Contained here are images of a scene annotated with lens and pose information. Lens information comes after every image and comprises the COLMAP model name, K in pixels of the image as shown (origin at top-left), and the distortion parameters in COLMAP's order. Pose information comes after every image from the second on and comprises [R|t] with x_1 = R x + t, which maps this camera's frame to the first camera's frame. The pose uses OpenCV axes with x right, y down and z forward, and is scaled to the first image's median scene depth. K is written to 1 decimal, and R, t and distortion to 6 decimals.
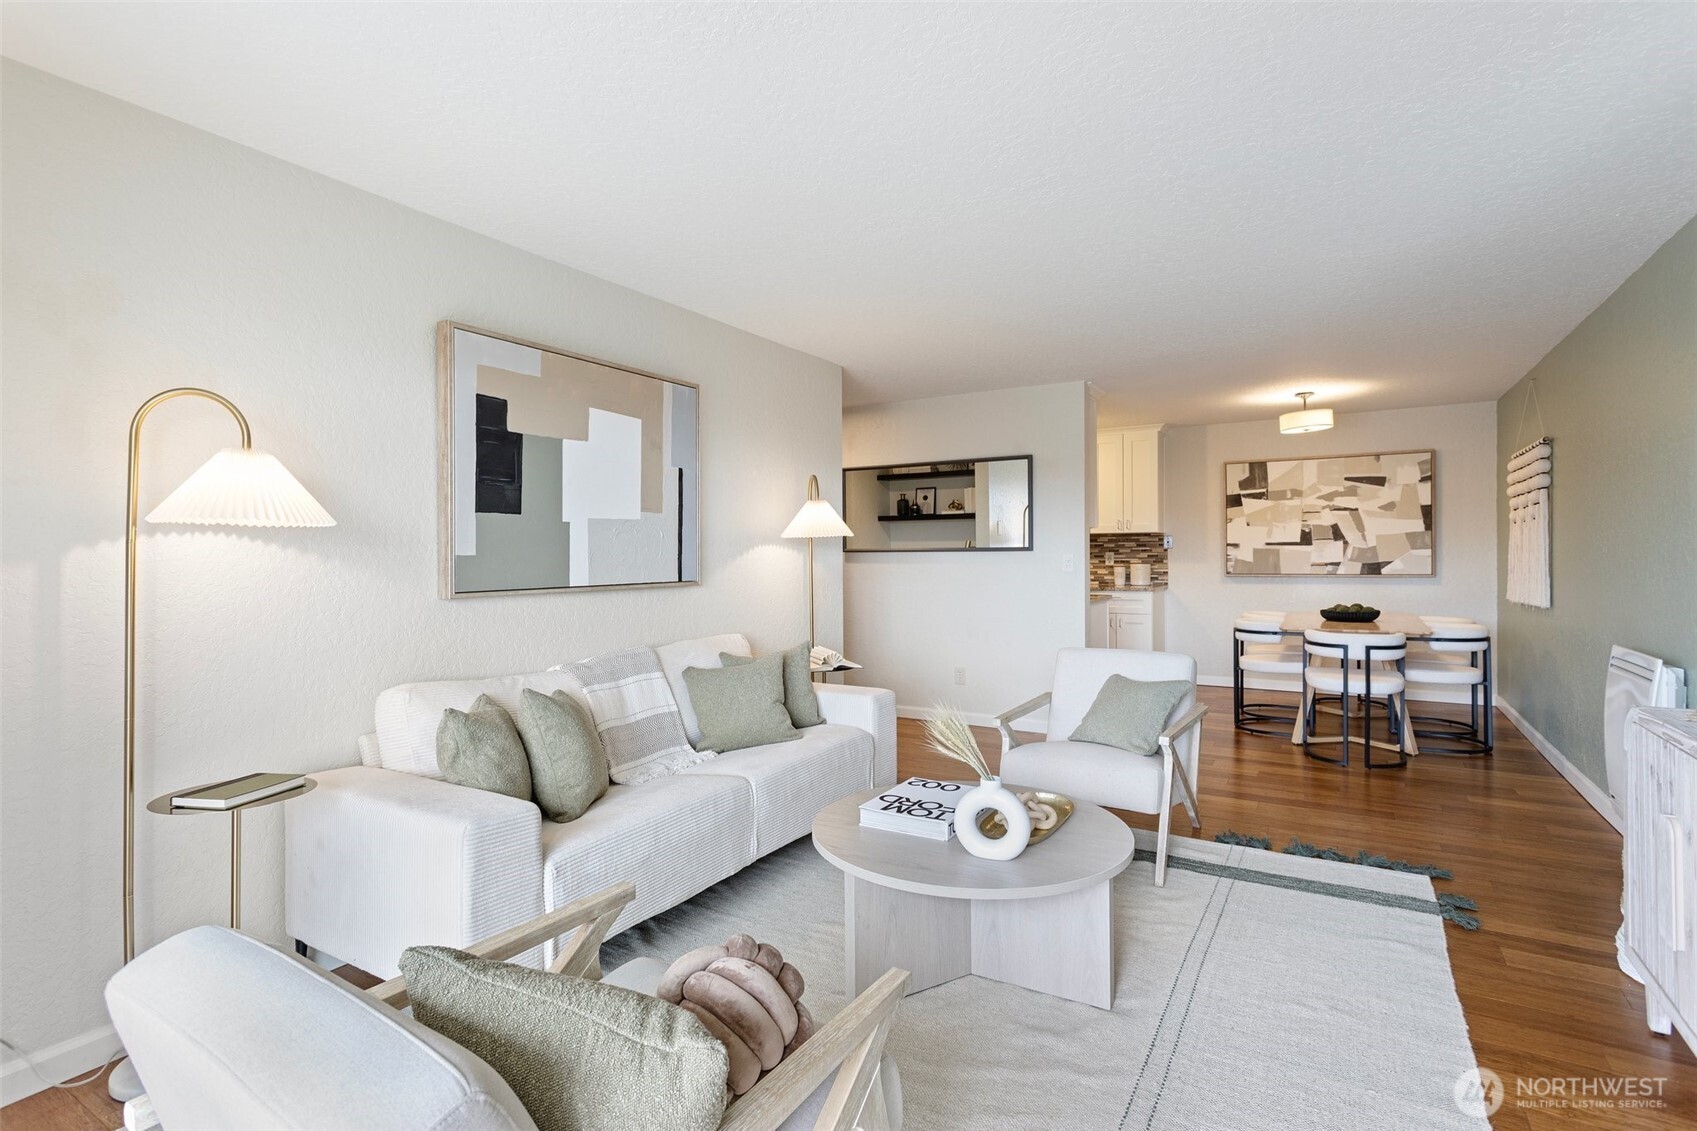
lens RADIAL K [[807.5, 0, 851.4], [0, 807.5, 556.1], [0, 0, 1]] dist [0.008258, 0.000571]
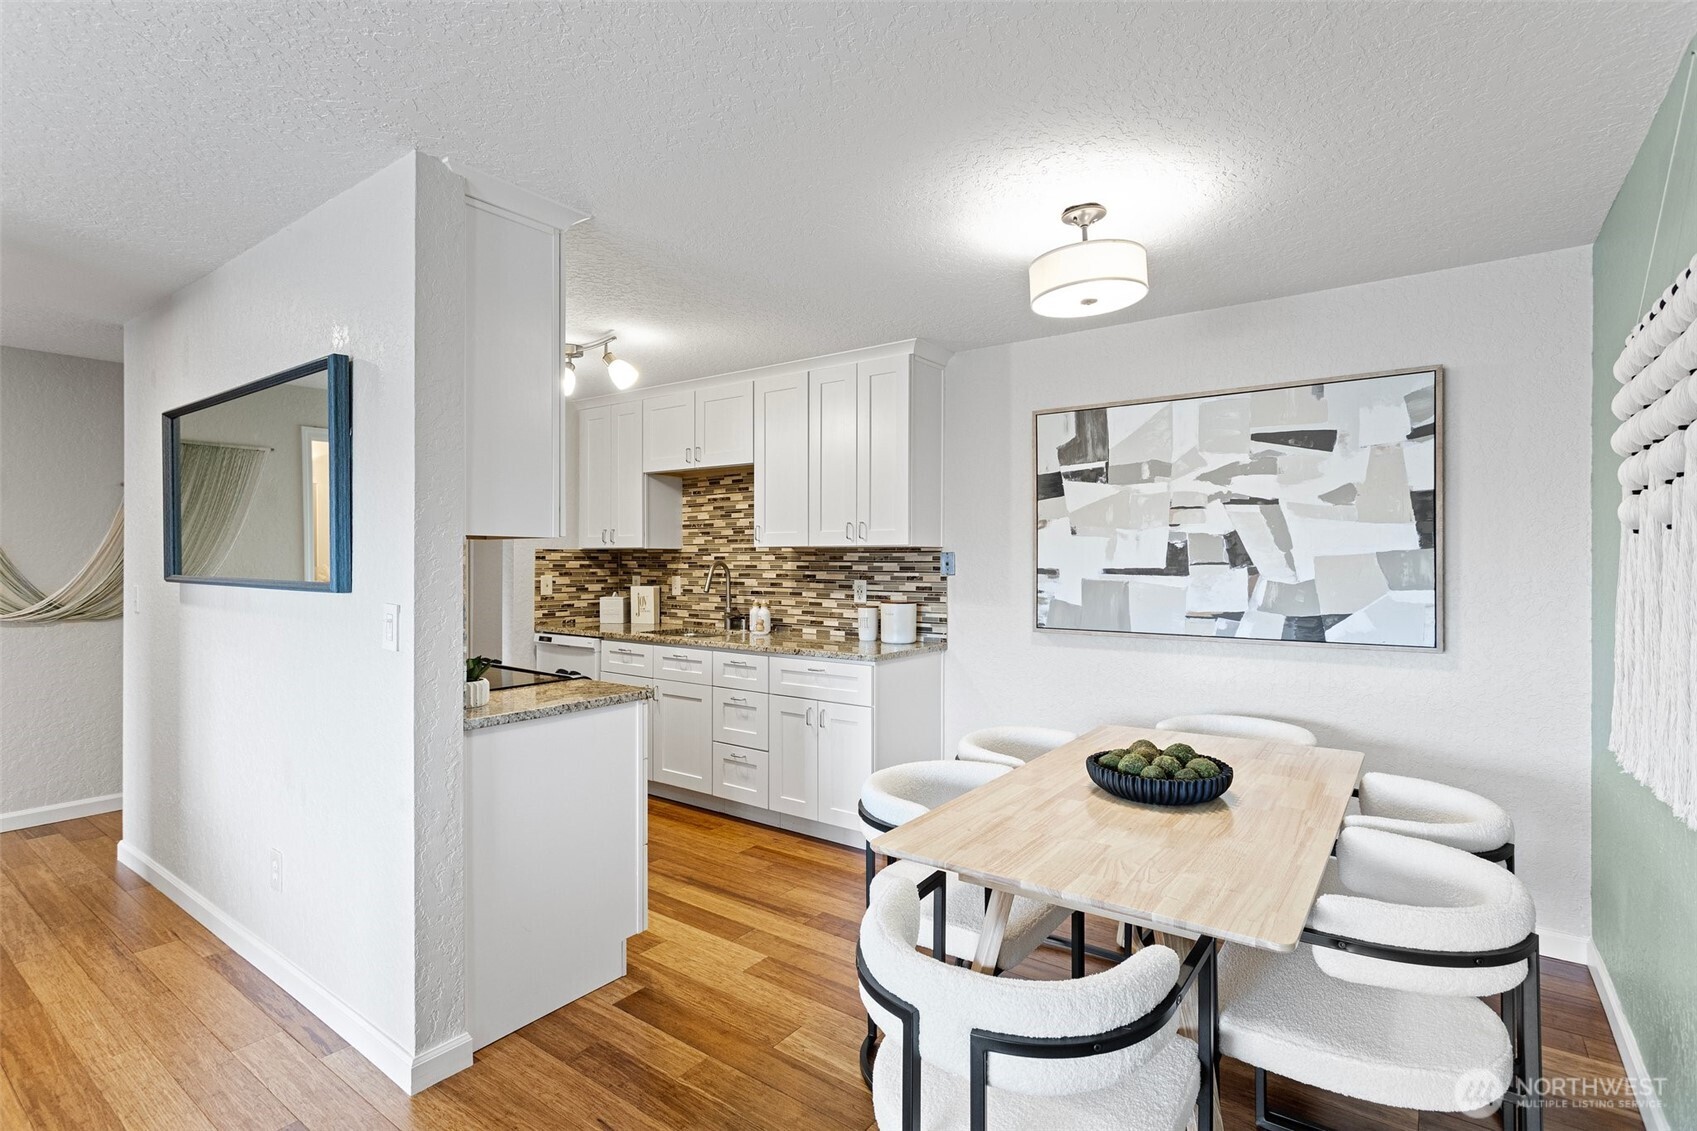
lens RADIAL K [[807.5, 0, 851.4], [0, 807.5, 556.1], [0, 0, 1]] dist [0.008258, 0.000571]
pose [[0.996136, 0.007935, -0.087468, 0.412203], [-0.008426, 0.999951, -0.005253, -0.020922], [0.087422, 0.005969, 0.996154, 0.501219]]
